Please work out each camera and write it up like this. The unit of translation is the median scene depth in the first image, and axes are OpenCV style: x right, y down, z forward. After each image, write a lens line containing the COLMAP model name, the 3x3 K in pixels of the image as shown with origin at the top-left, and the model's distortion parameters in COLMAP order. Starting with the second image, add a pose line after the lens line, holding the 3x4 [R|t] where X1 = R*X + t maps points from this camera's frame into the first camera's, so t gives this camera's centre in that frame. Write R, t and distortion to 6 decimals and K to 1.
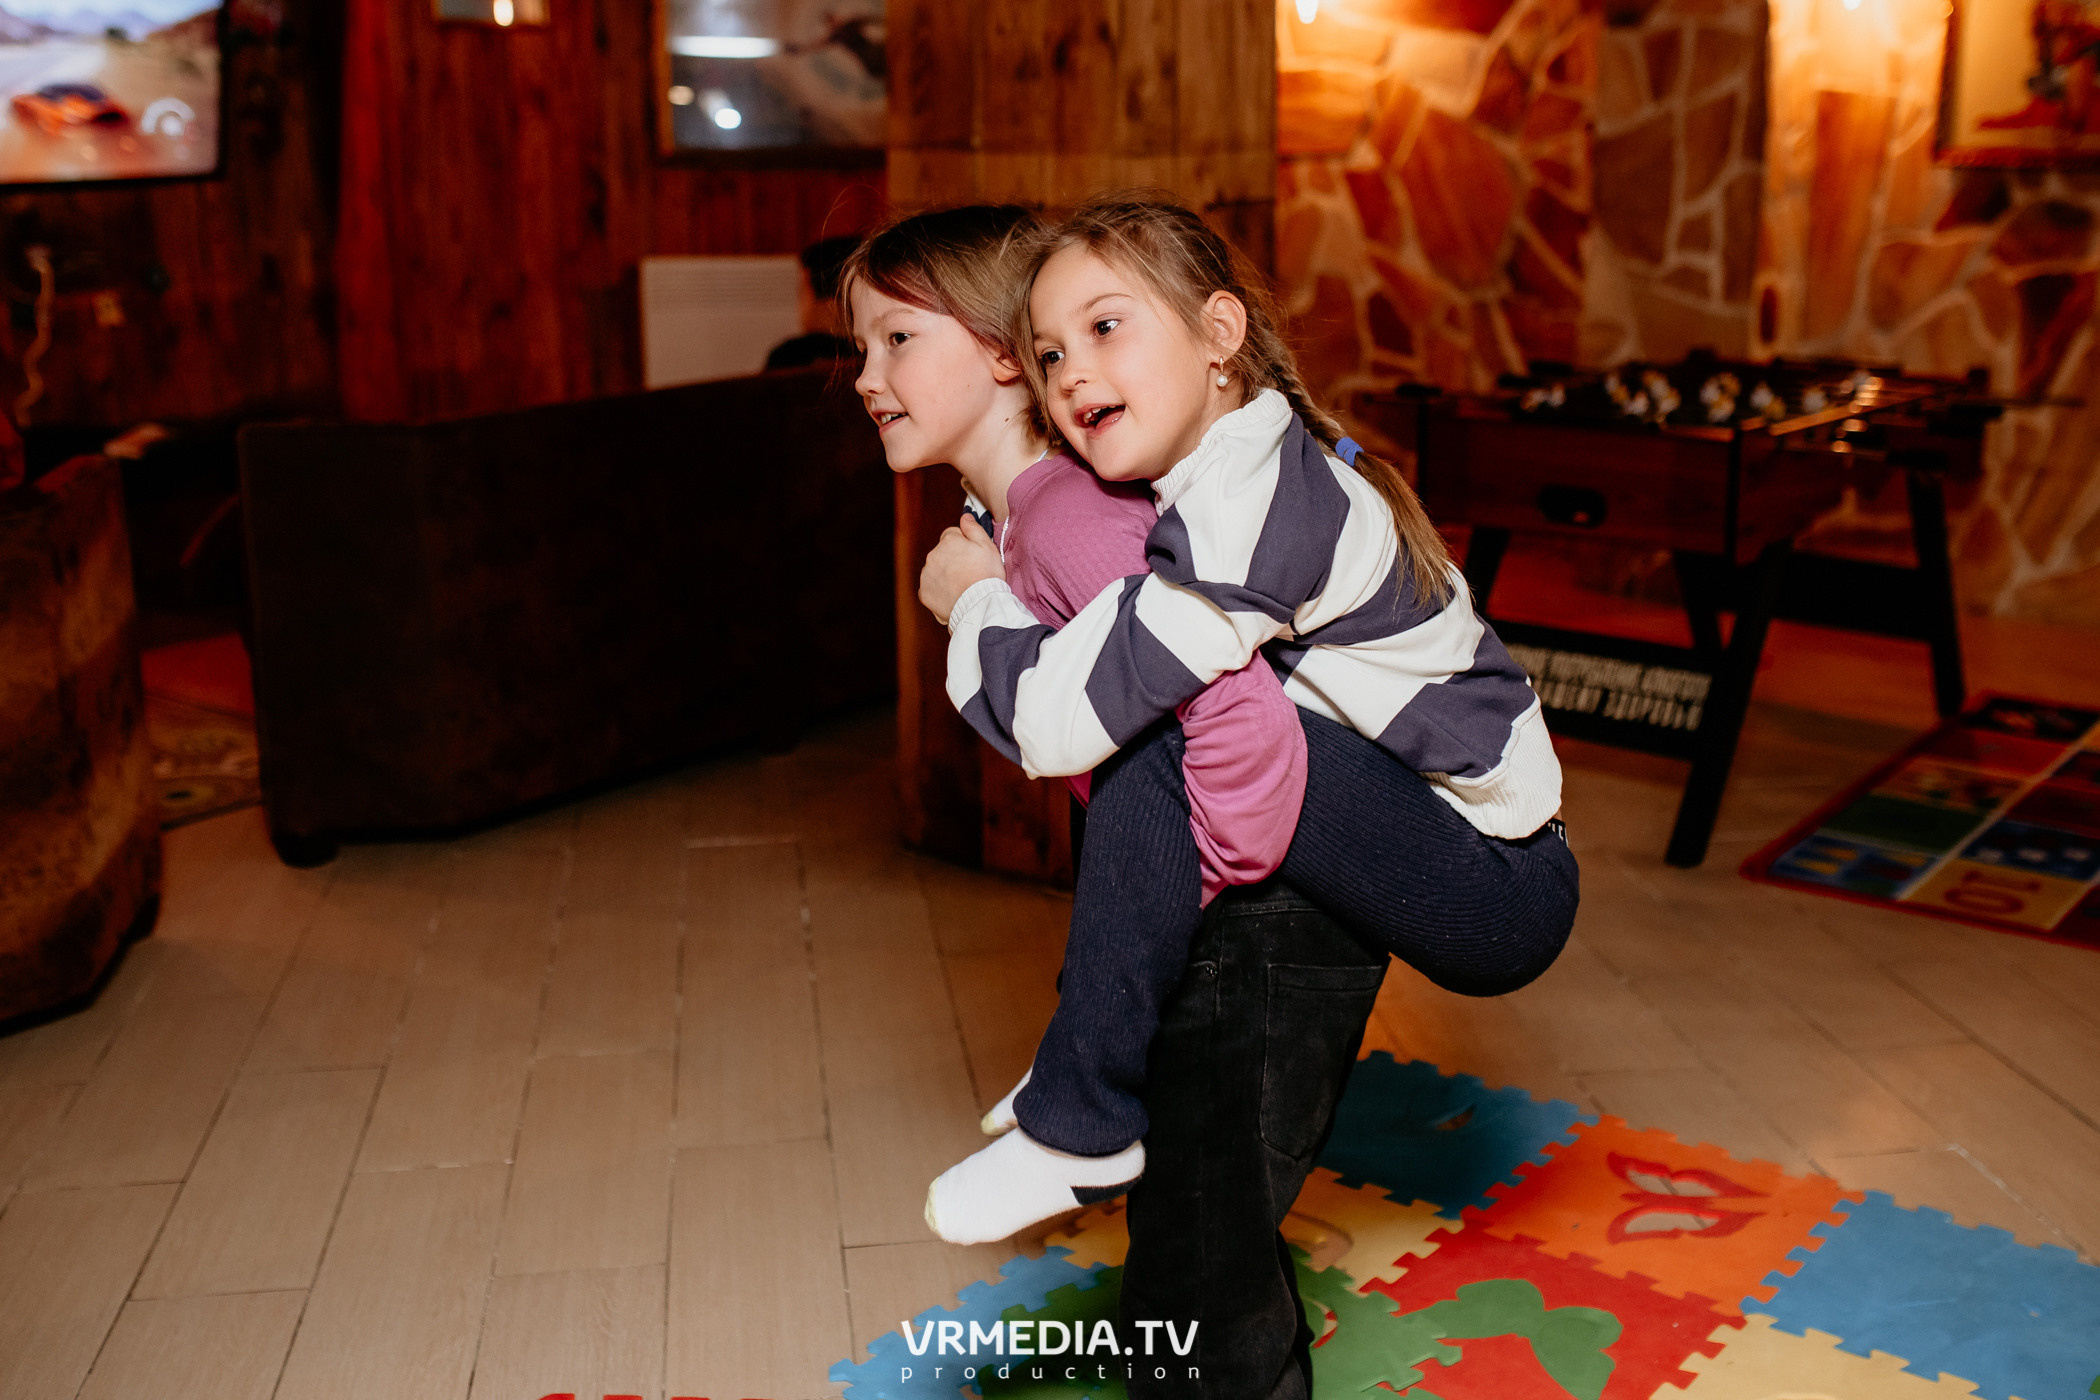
lens RADIAL K [[2313.1, 0, 1063.7], [0, 2313.1, 694.9], [0, 0, 1]] dist [-0.033772, 0.000000]
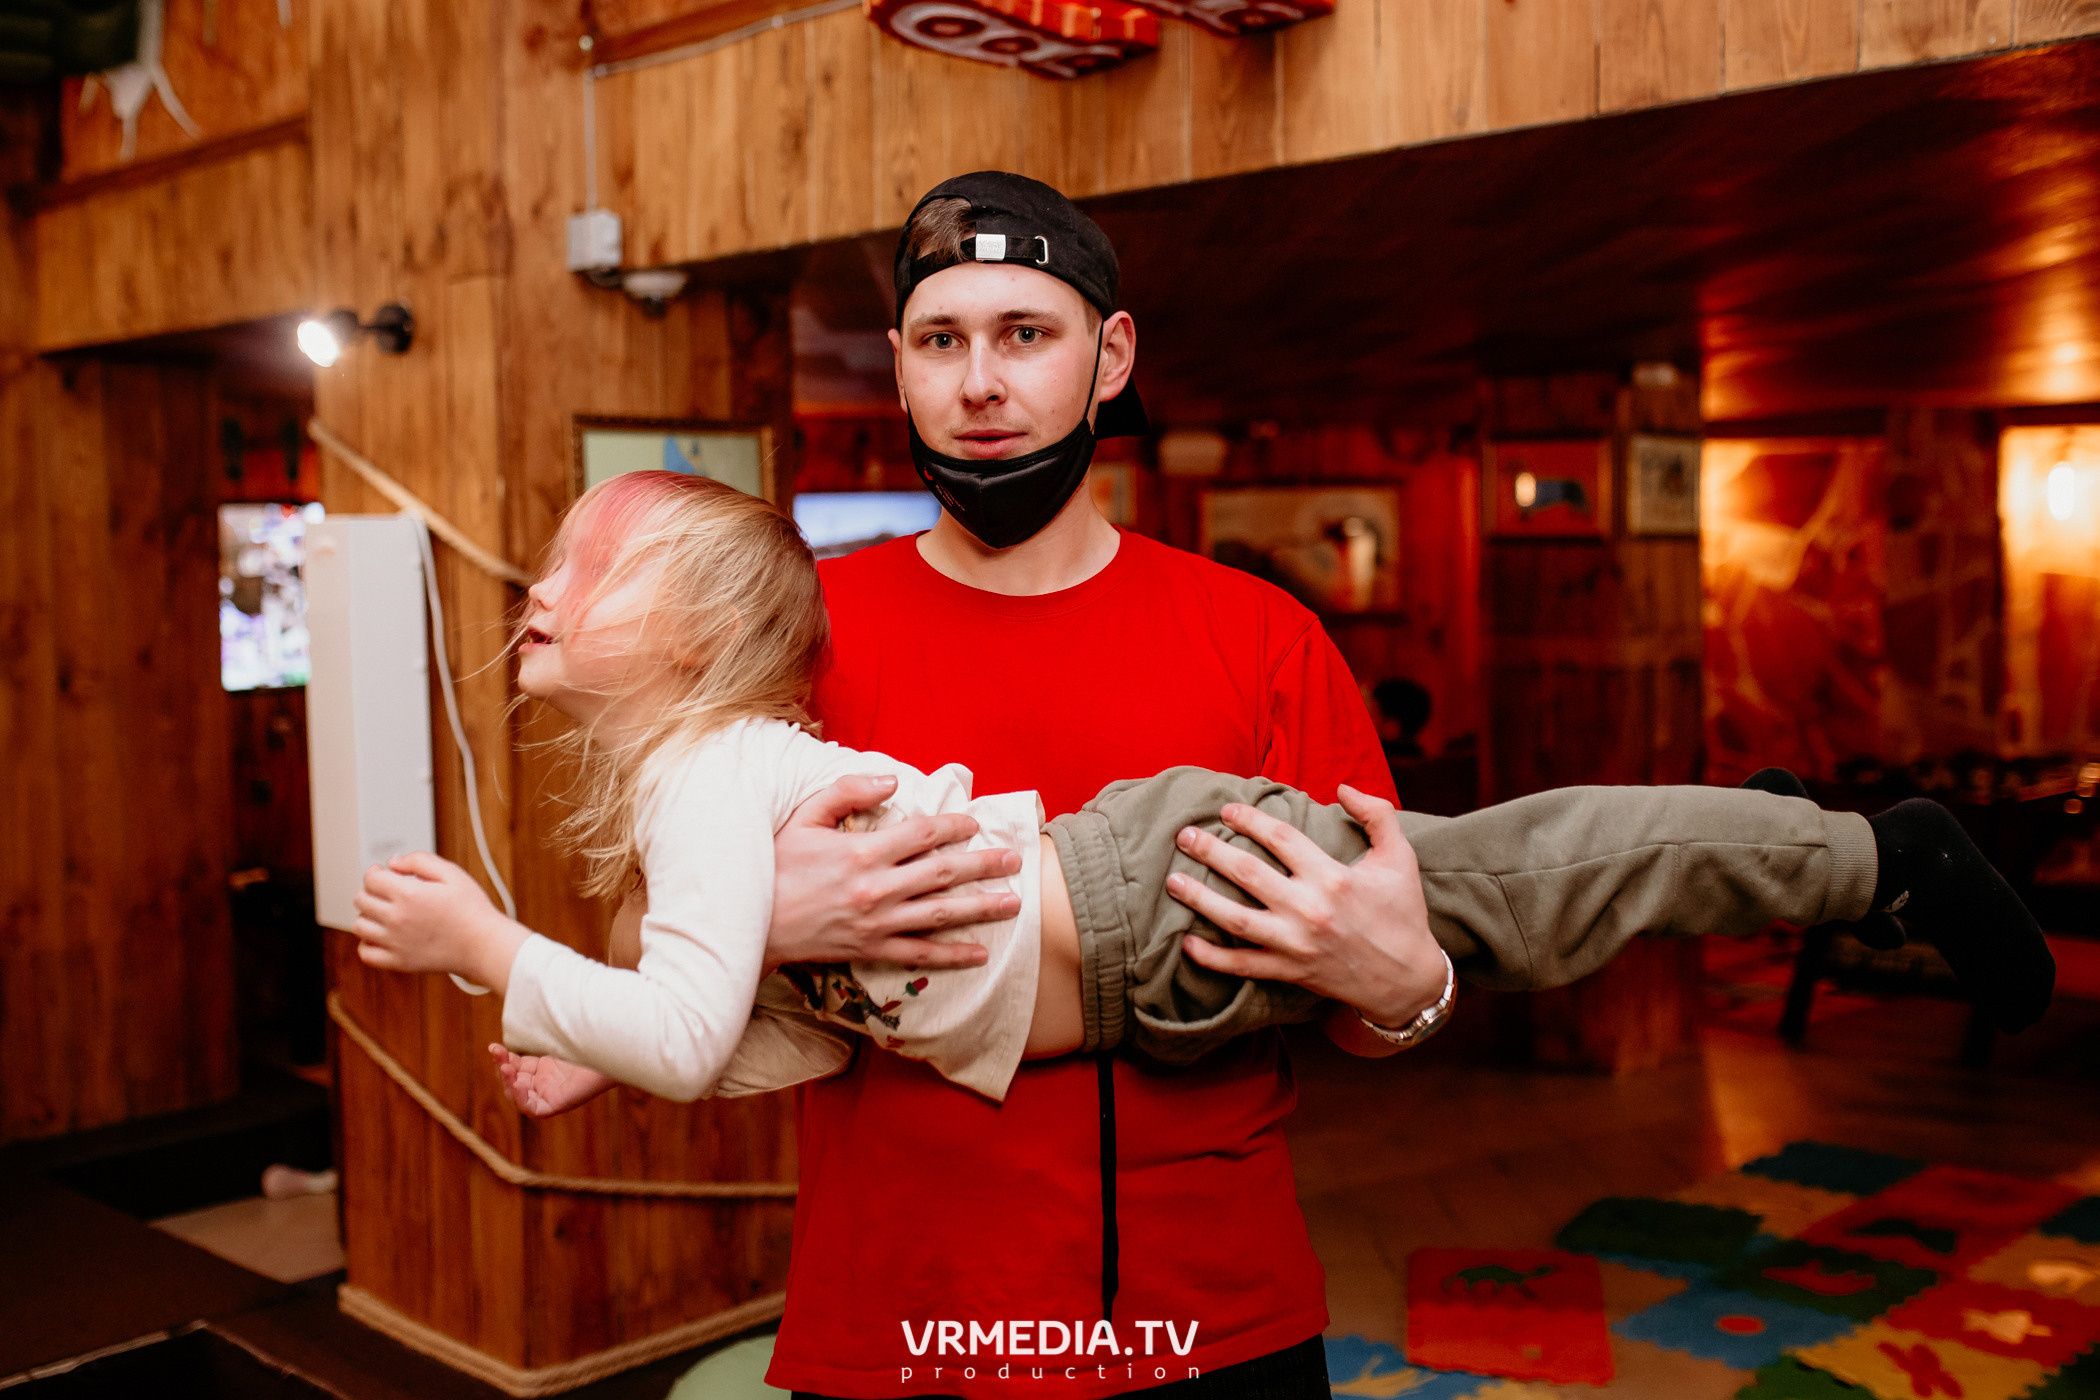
lens RADIAL K [[2313.1, 0, 1051.7], [0, 2313.1, 697.7], [0, 0, 1]] dist [-0.033772, 0.000000]
pose [[0.994443, -0.001969, -0.105256, -0.135835], [-0.016214, 0.985031, -0.171611, 0.071183], [0.104018, 0.172365, 0.979526, -0.456668]]
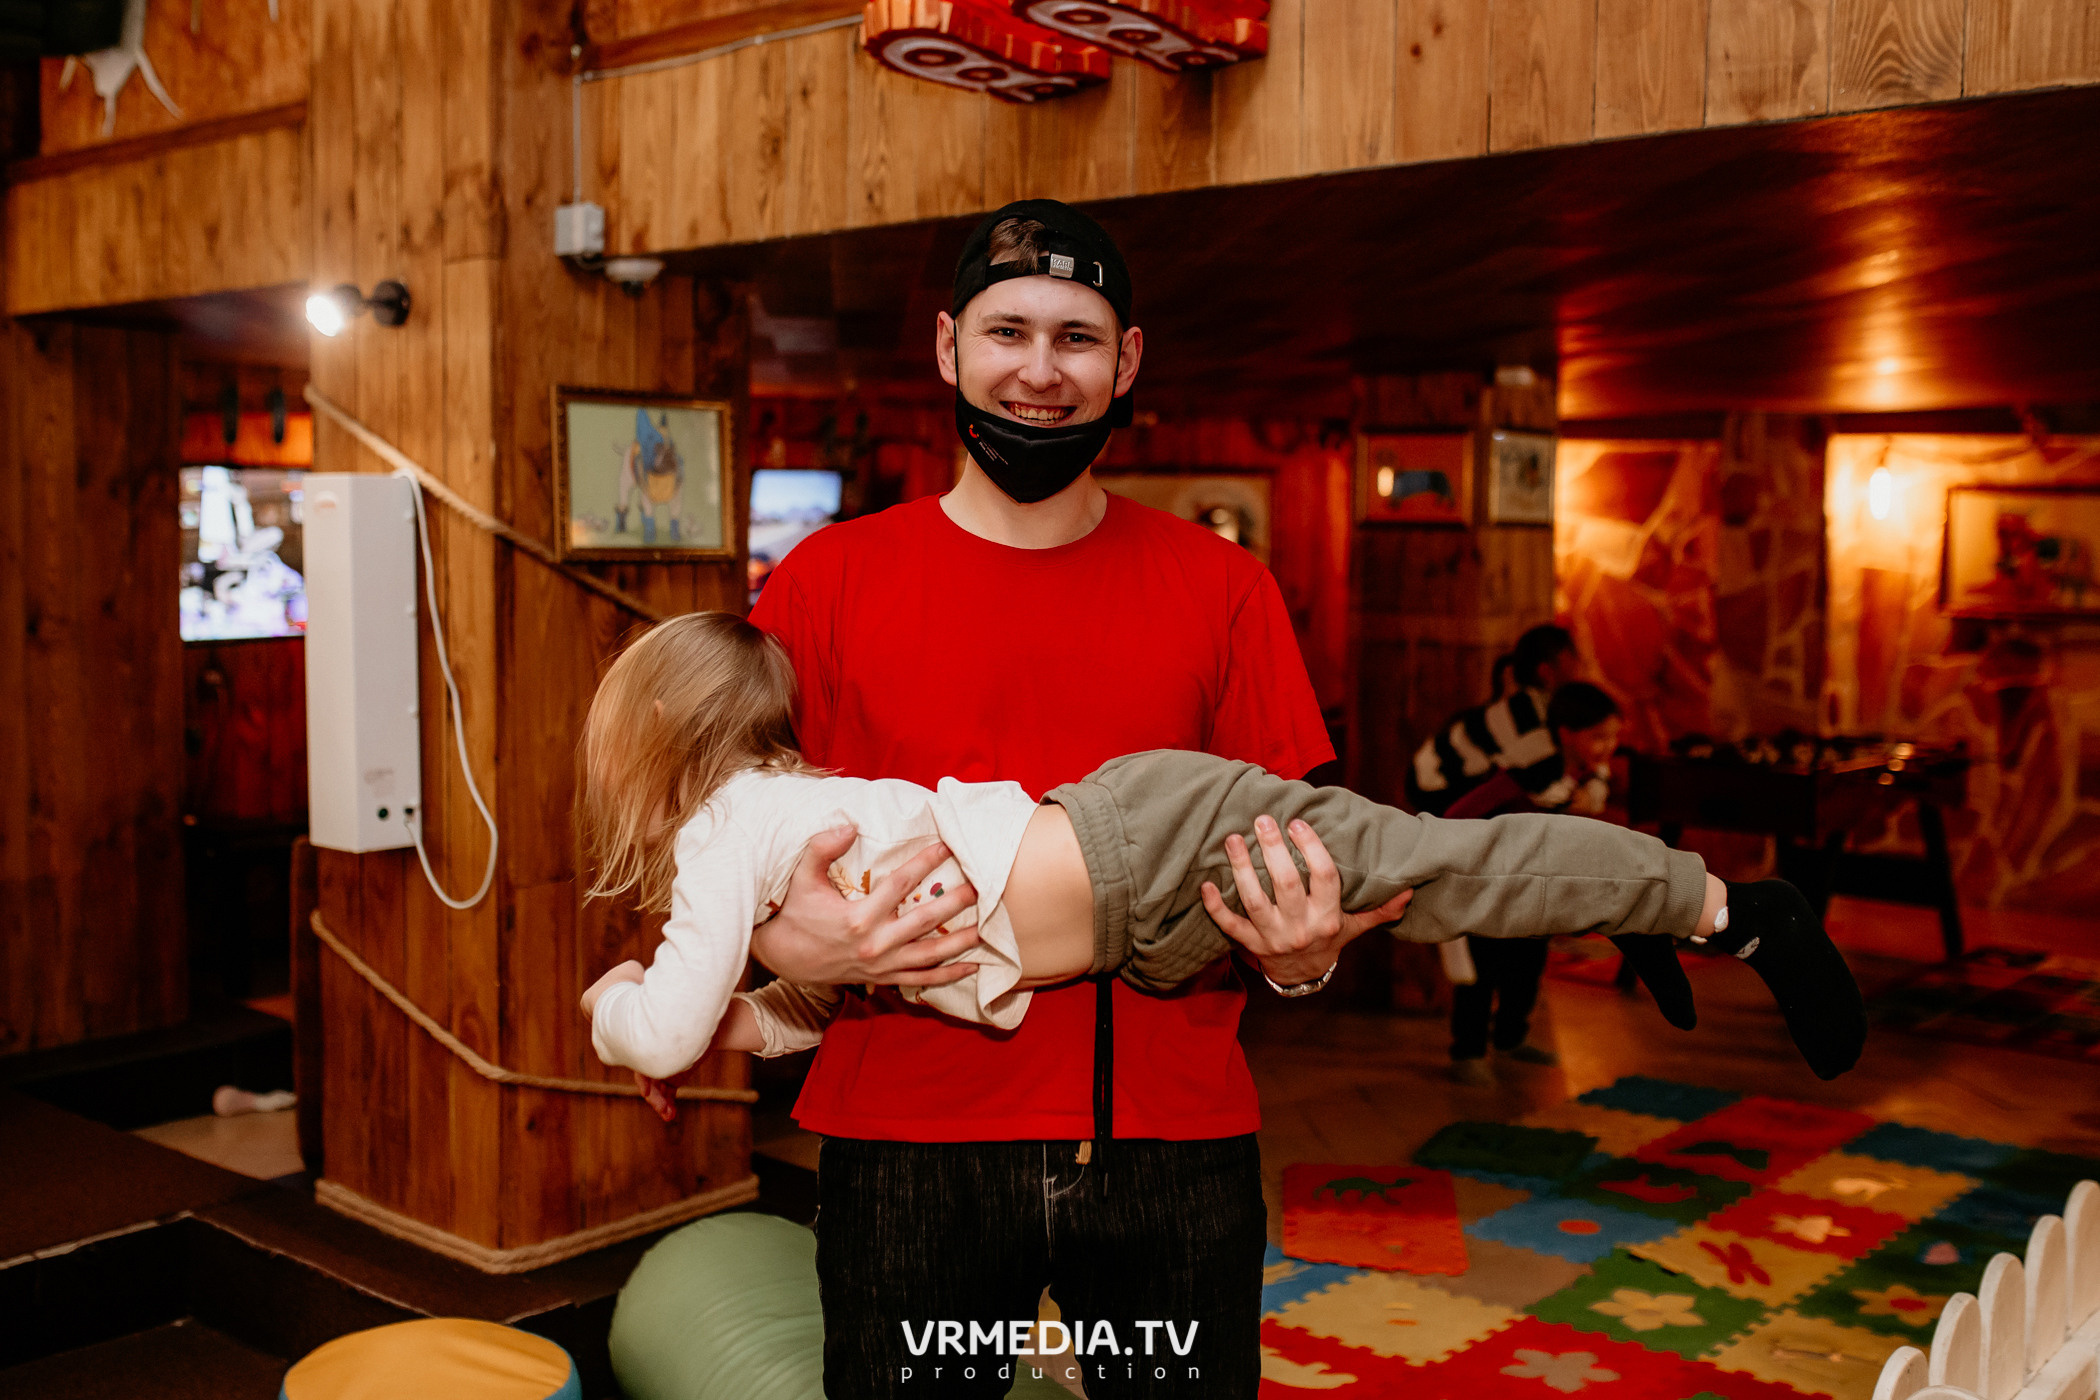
lens RADIAL K [[2313.1, 0, 1039.2], [0, 2313.1, 714.0], [0, 0, 1]] dist [-0.033772, 0.000000]
pose [[0.998887, 0.016312, -0.044260, -0.156867], [-0.023264, 0.986615, -0.161400, 0.099418], [0.041035, 0.162250, 0.985896, -0.542234]]
